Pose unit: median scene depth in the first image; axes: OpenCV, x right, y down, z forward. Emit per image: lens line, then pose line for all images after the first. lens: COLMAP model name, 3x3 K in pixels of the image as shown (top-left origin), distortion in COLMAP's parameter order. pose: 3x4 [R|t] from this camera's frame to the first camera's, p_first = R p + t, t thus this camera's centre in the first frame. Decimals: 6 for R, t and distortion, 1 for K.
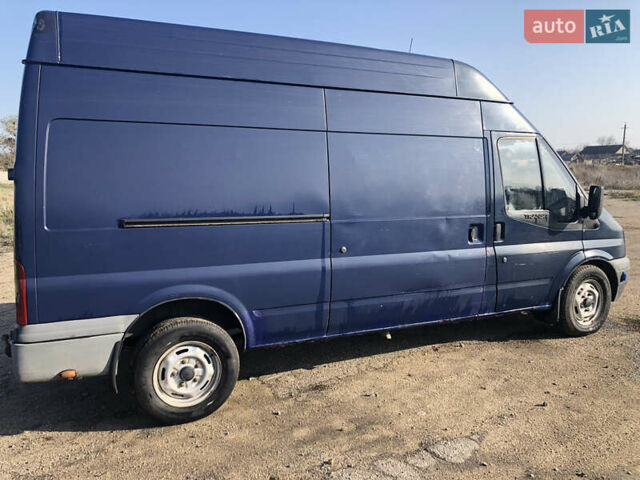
lens RADIAL K [[538.4, 0, 320.0], [0, 538.4, 240.0], [0, 0, 1]] dist [0.009090, -0.002306]
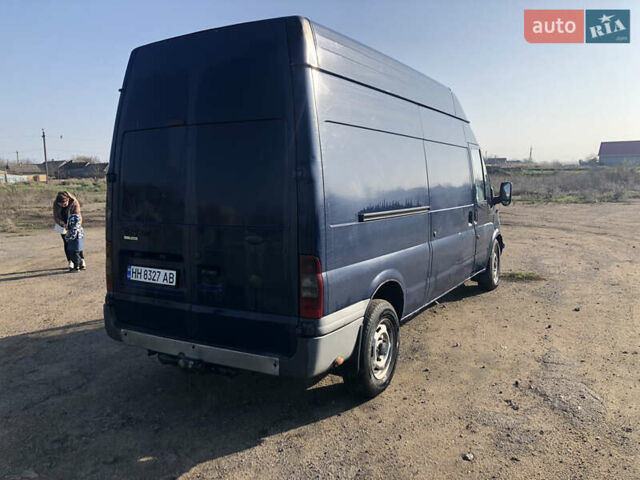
lens RADIAL K [[538.4, 0, 320.0], [0, 538.4, 240.0], [0, 0, 1]] dist [0.009090, -0.002306]
pose [[0.830355, -0.082860, 0.551040, -0.970887], [0.097984, 0.995186, 0.001996, 0.005194], [-0.548553, 0.052336, 0.834476, 0.112932]]
